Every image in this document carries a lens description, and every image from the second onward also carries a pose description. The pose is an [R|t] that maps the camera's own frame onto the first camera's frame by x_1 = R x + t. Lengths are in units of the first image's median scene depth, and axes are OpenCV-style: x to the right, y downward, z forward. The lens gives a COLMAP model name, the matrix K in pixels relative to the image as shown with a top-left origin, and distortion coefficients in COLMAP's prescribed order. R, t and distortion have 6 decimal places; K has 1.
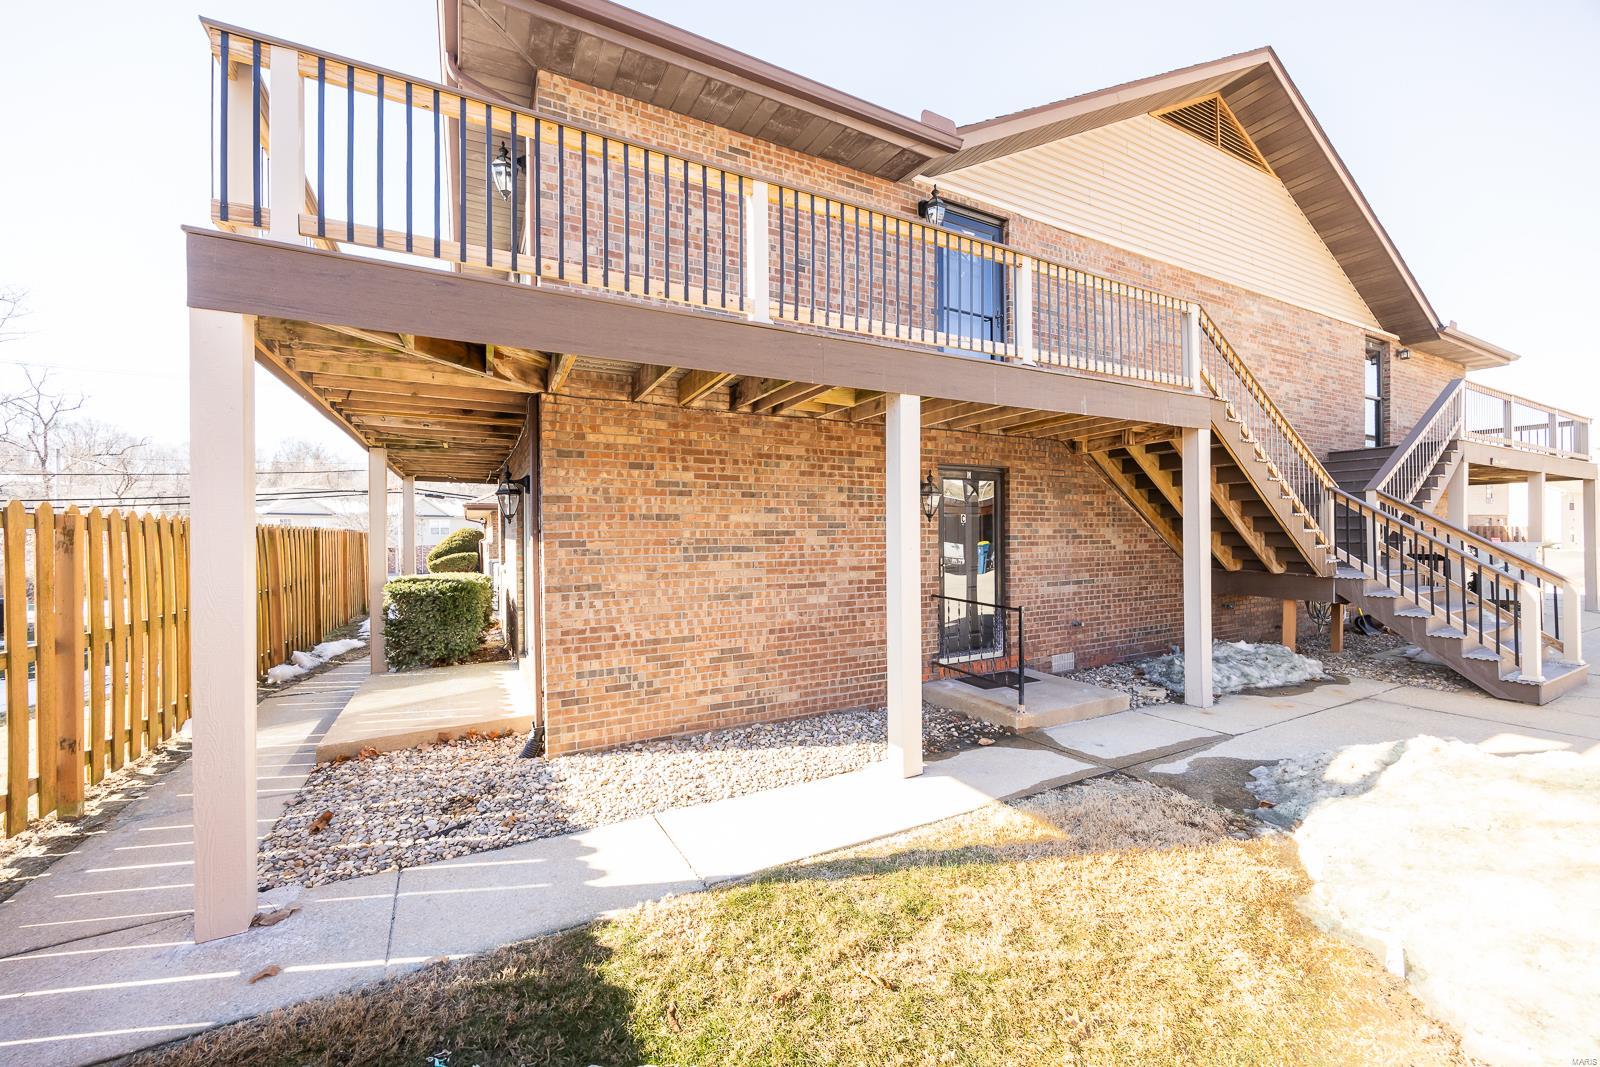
lens RADIAL K [[647.5, 0, 800.7], [0, 647.5, 515.0], [0, 0, 1]] dist [0.000771, -0.000052]
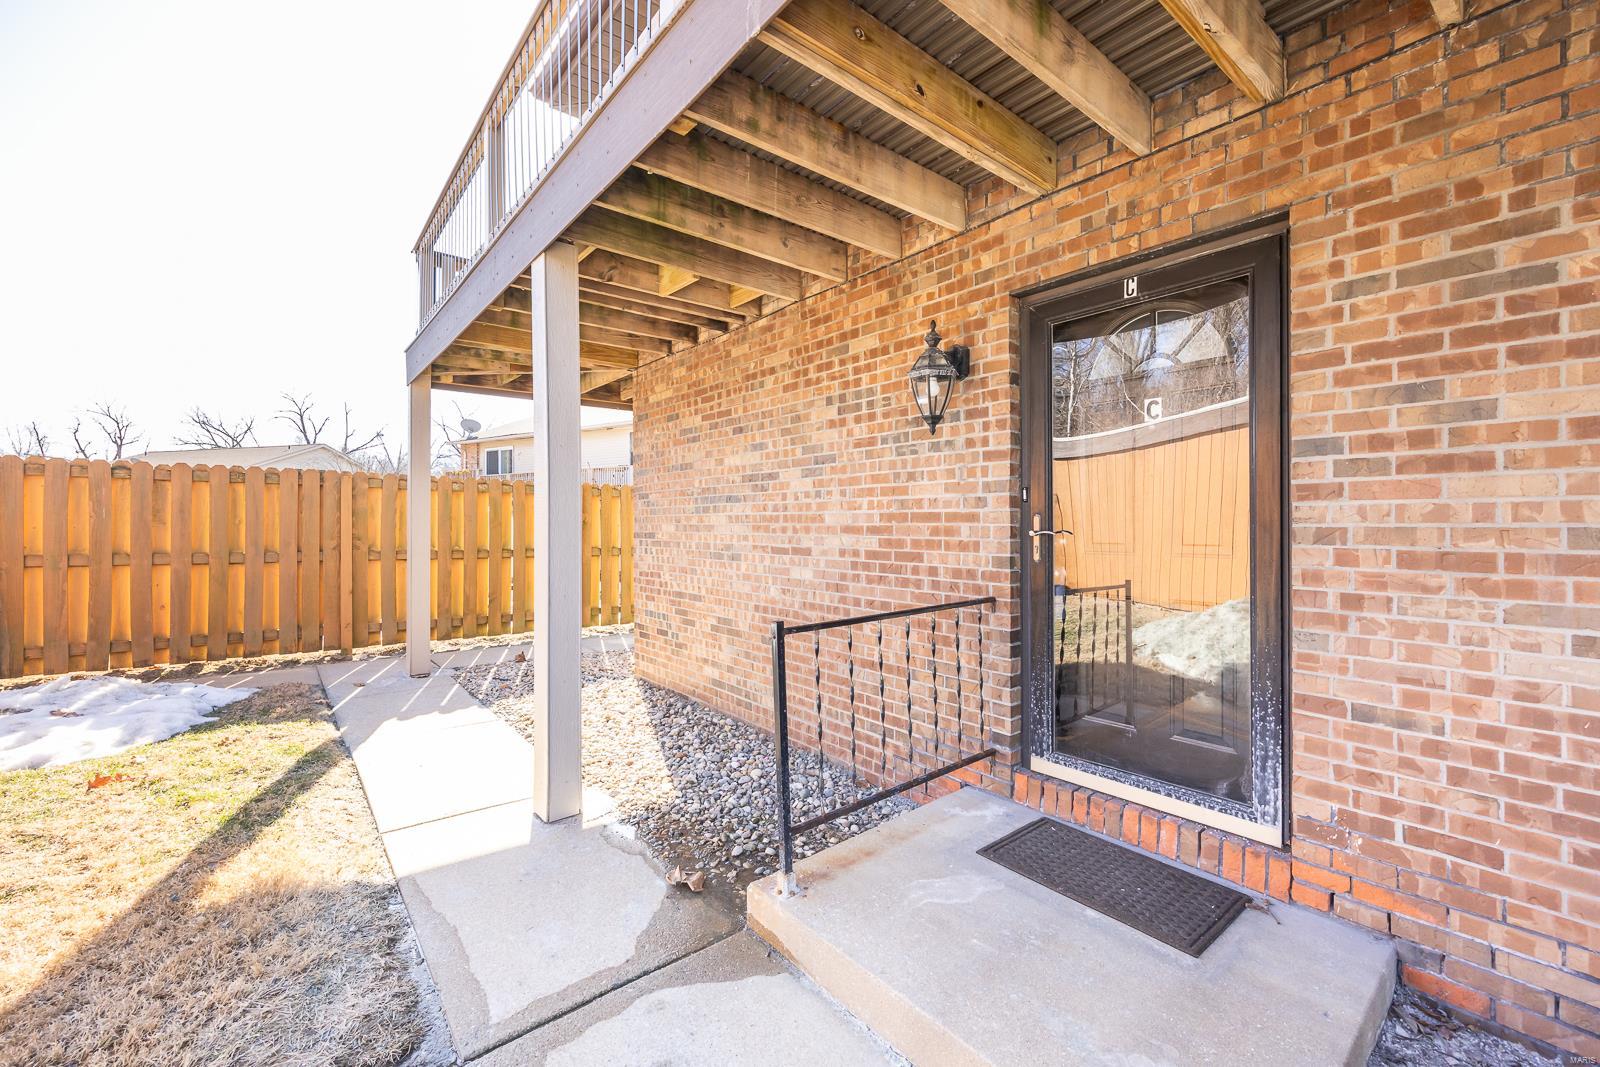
lens RADIAL K [[647.5, 0, 800.7], [0, 647.5, 515.0], [0, 0, 1]] dist [0.000771, -0.000052]
pose [[0.187231, -0.008024, -0.982283, 0.681703], [0.020421, 0.999782, -0.004275, 0.073696], [0.982104, -0.019258, 0.187354, 0.882715]]
